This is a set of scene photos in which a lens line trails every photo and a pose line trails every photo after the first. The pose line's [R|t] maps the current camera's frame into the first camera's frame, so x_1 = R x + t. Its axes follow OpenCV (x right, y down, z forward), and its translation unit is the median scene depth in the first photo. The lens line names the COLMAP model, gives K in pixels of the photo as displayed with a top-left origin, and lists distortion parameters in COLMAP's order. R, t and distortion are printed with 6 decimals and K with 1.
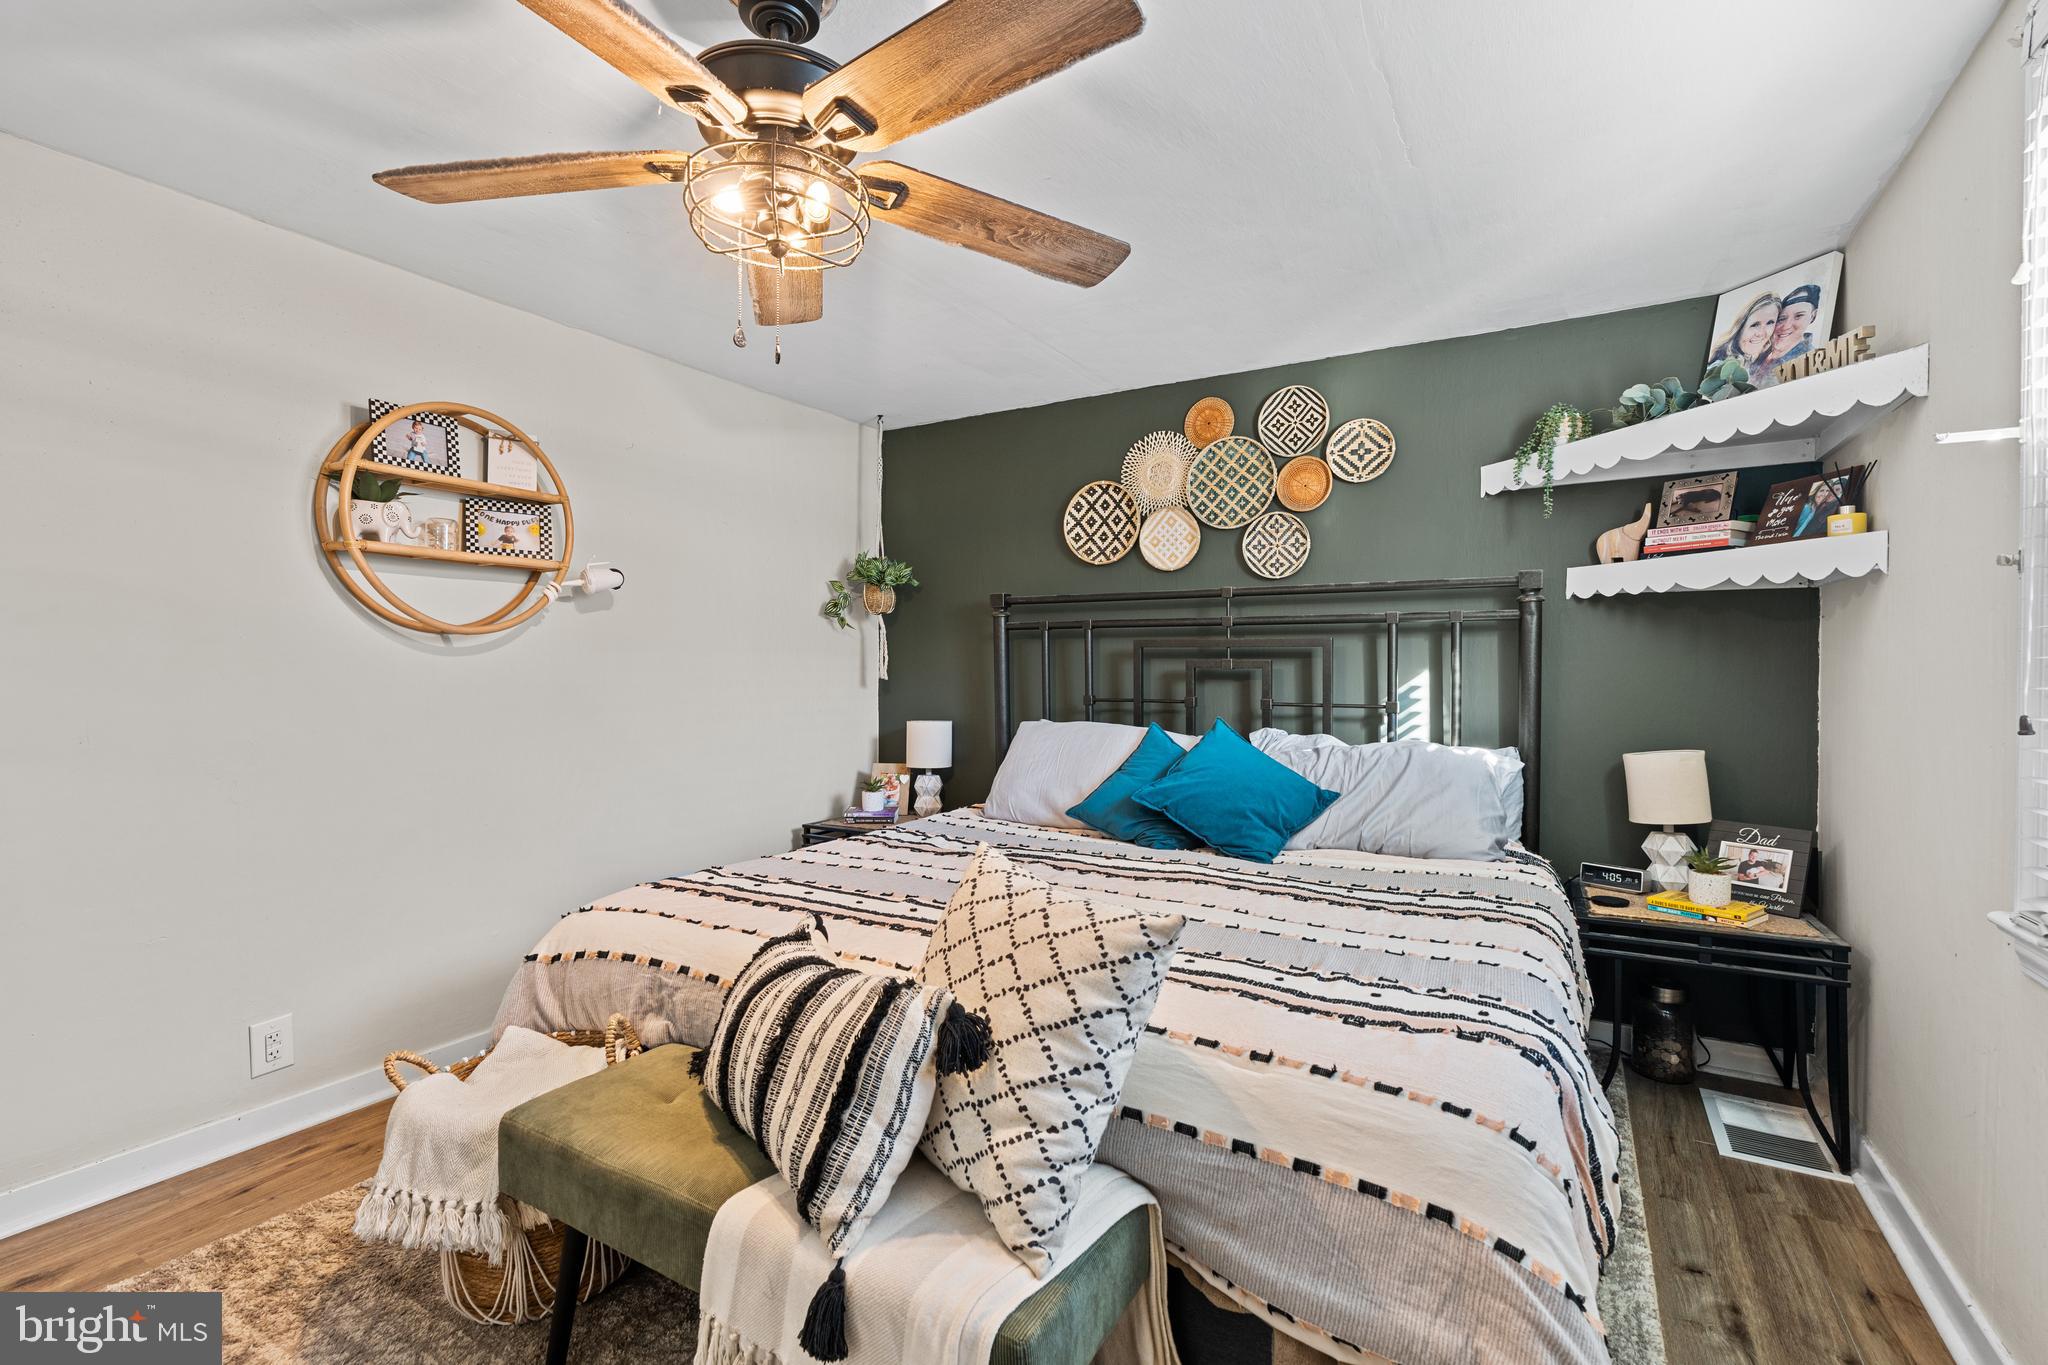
lens RADIAL K [[924.6, 0, 1029.9], [0, 924.6, 656.8], [0, 0, 1]] dist [-0.005149, 0.001017]
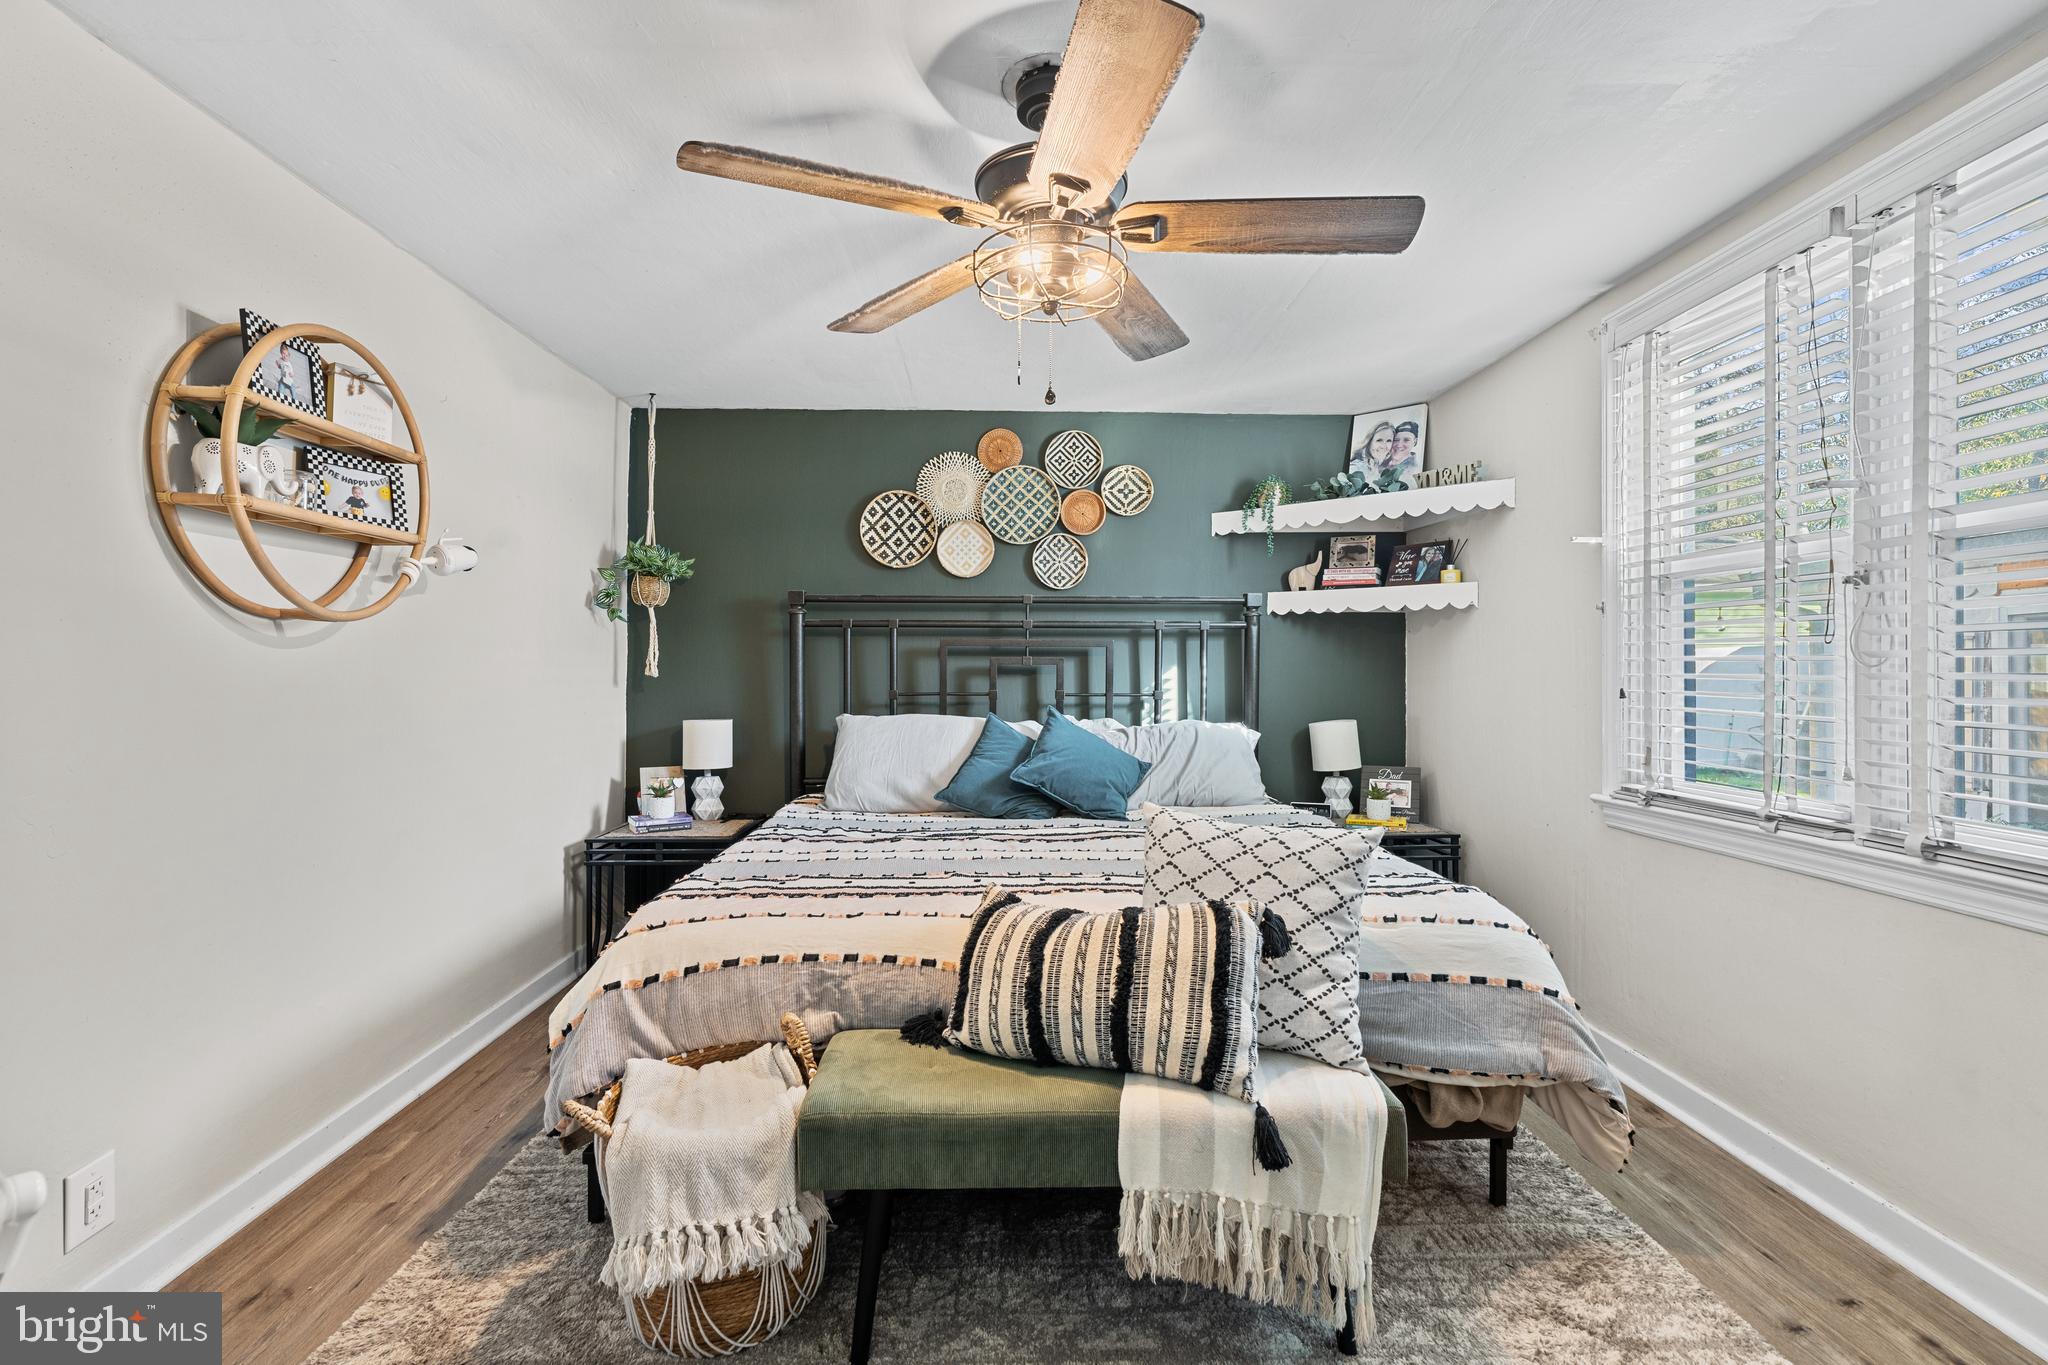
lens RADIAL K [[938.6, 0, 1022.8], [0, 938.6, 636.5], [0, 0, 1]] dist [-0.005986, 0.000702]
pose [[0.842662, 0.016209, 0.538198, -0.509824], [-0.006175, 0.999772, -0.020442, 0.001436], [-0.538407, 0.013903, 0.842570, 0.008776]]
